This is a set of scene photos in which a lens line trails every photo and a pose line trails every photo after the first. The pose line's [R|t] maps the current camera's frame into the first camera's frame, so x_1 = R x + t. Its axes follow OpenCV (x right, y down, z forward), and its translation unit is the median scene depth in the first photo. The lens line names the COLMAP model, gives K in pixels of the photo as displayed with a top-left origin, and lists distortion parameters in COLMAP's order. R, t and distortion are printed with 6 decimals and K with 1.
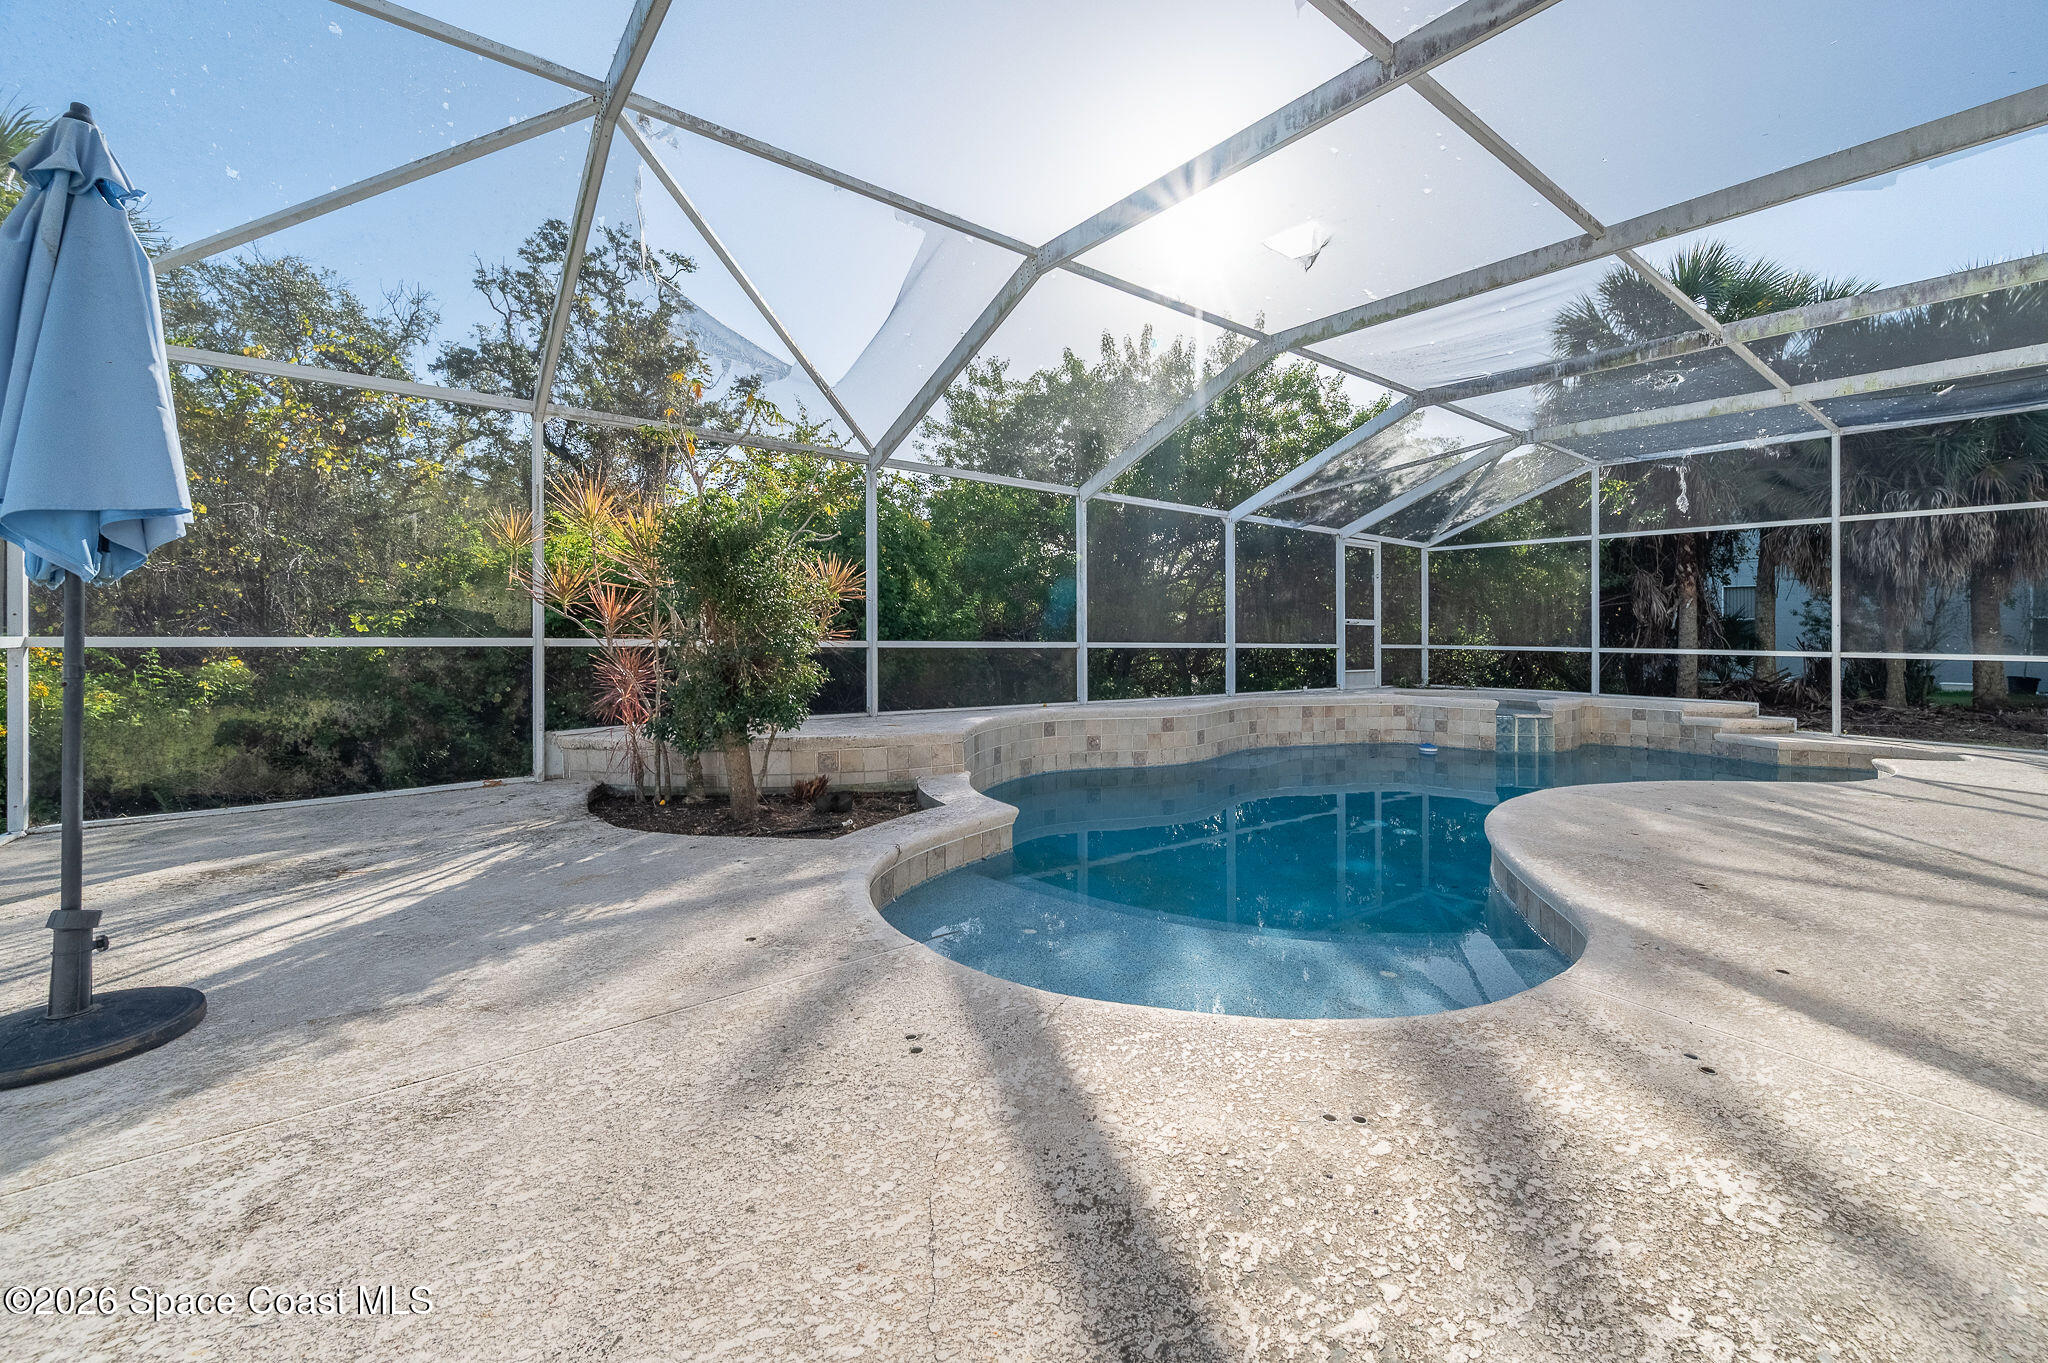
lens RADIAL K [[820.4, 0, 1012.0], [0, 820.4, 627.1], [0, 0, 1]] dist [-0.001988, 0.000857]
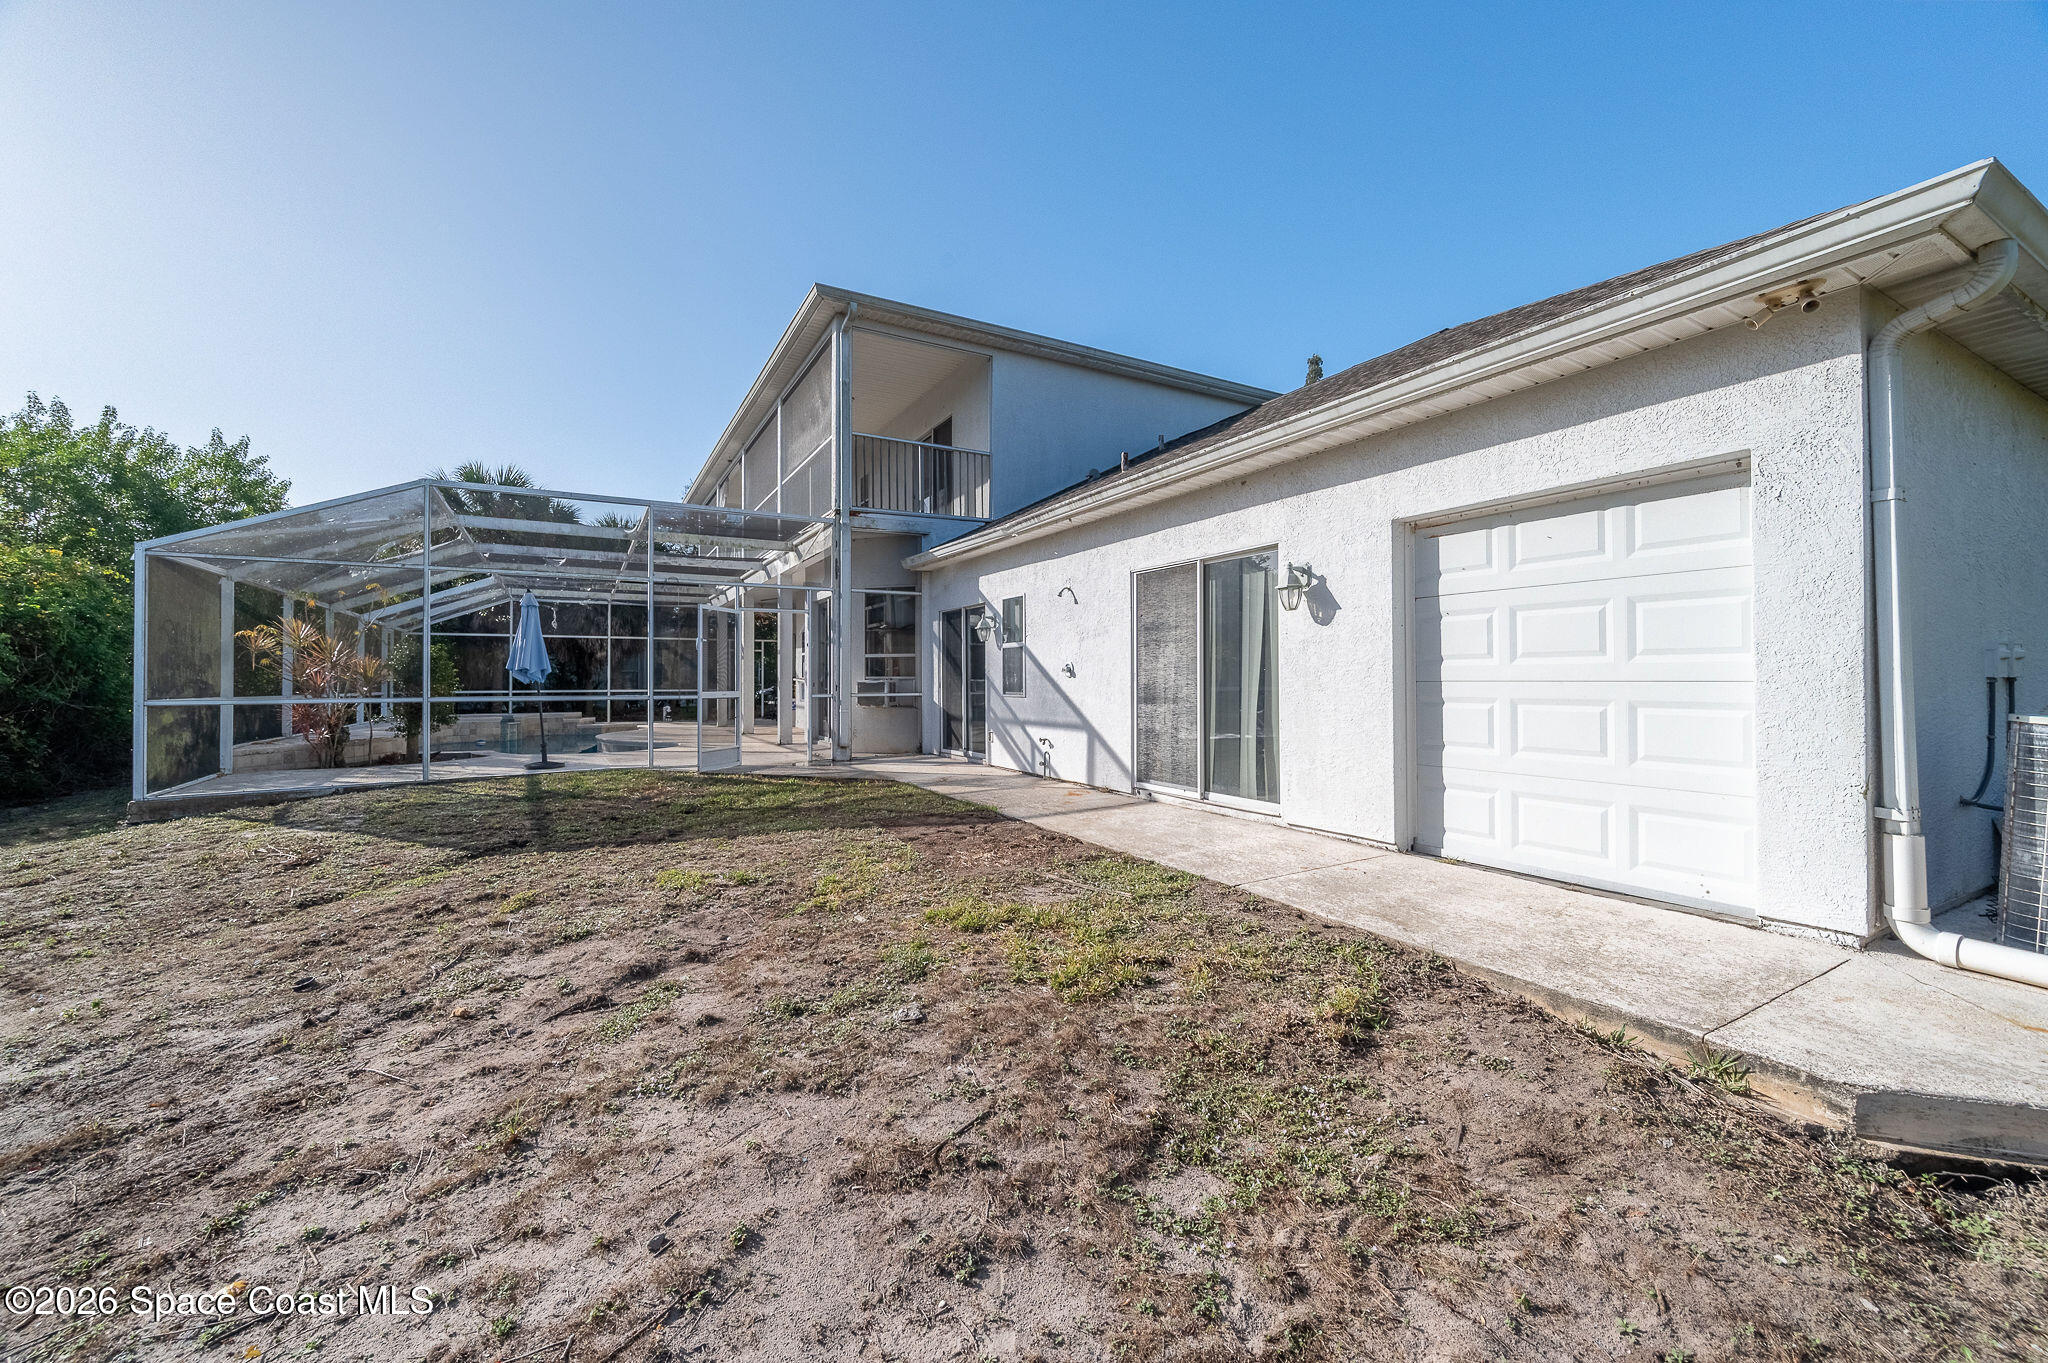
lens RADIAL K [[820.4, 0, 1019.7], [0, 820.4, 676.3], [0, 0, 1]] dist [-0.001988, 0.000857]
pose [[0.099869, 0.002773, 0.994997, -1.762767], [-0.001500, 0.999995, -0.002636, -0.008306], [-0.994999, -0.001230, 0.099872, -0.650667]]
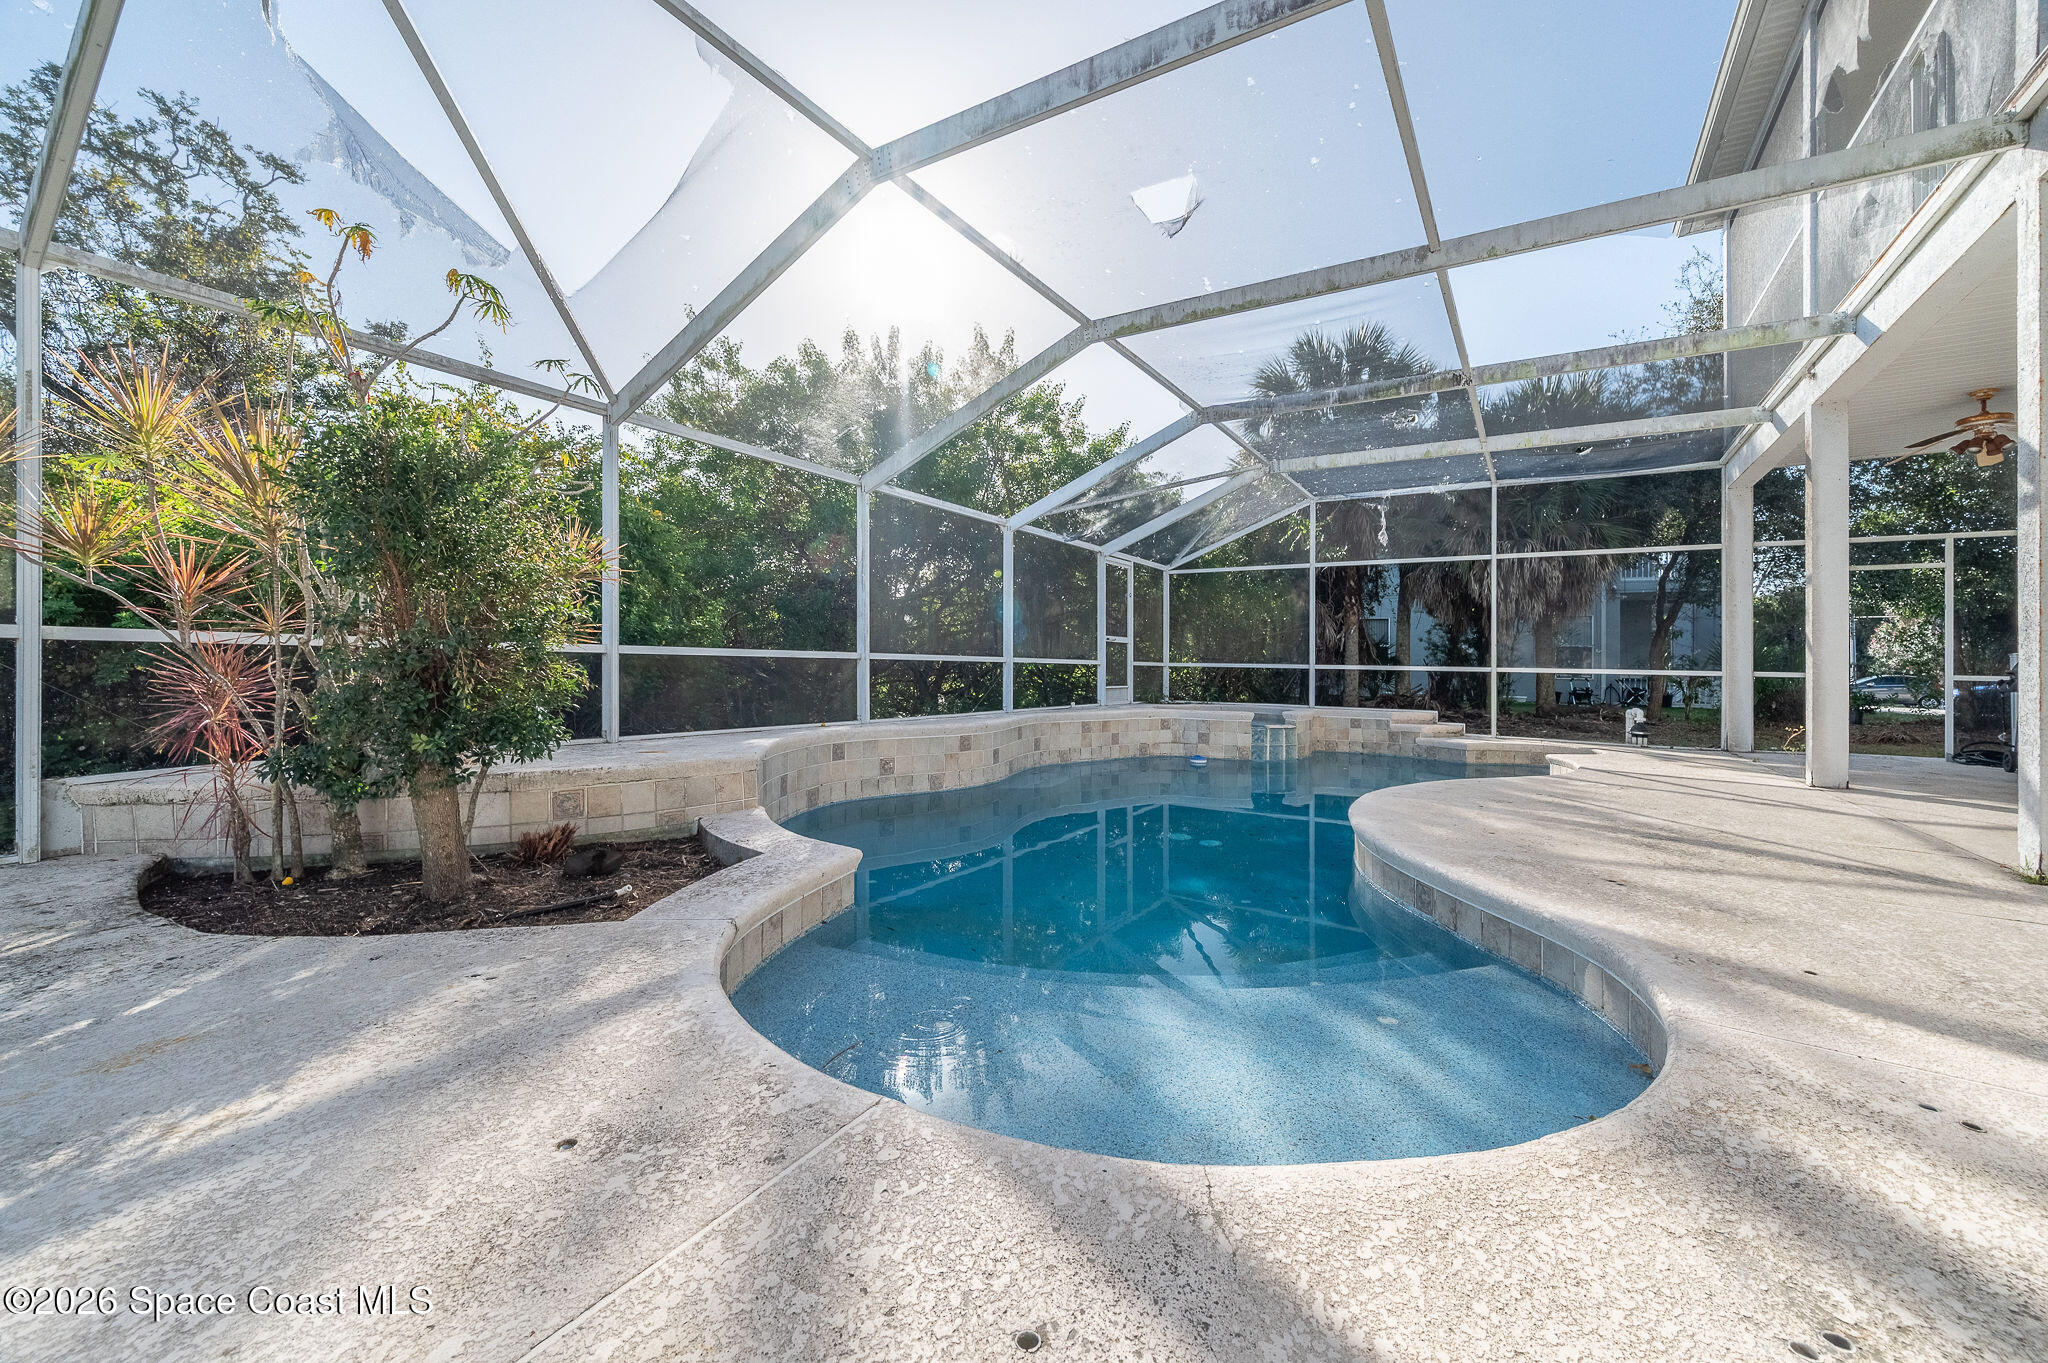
lens RADIAL K [[820.4, 0, 1007.6], [0, 820.4, 655.9], [0, 0, 1]] dist [-0.001988, 0.000857]
pose [[0.938940, 0.009039, 0.343963, -0.092740], [-0.010608, 0.999940, 0.002679, 0.023088], [-0.343918, -0.006164, 0.938979, 0.158651]]
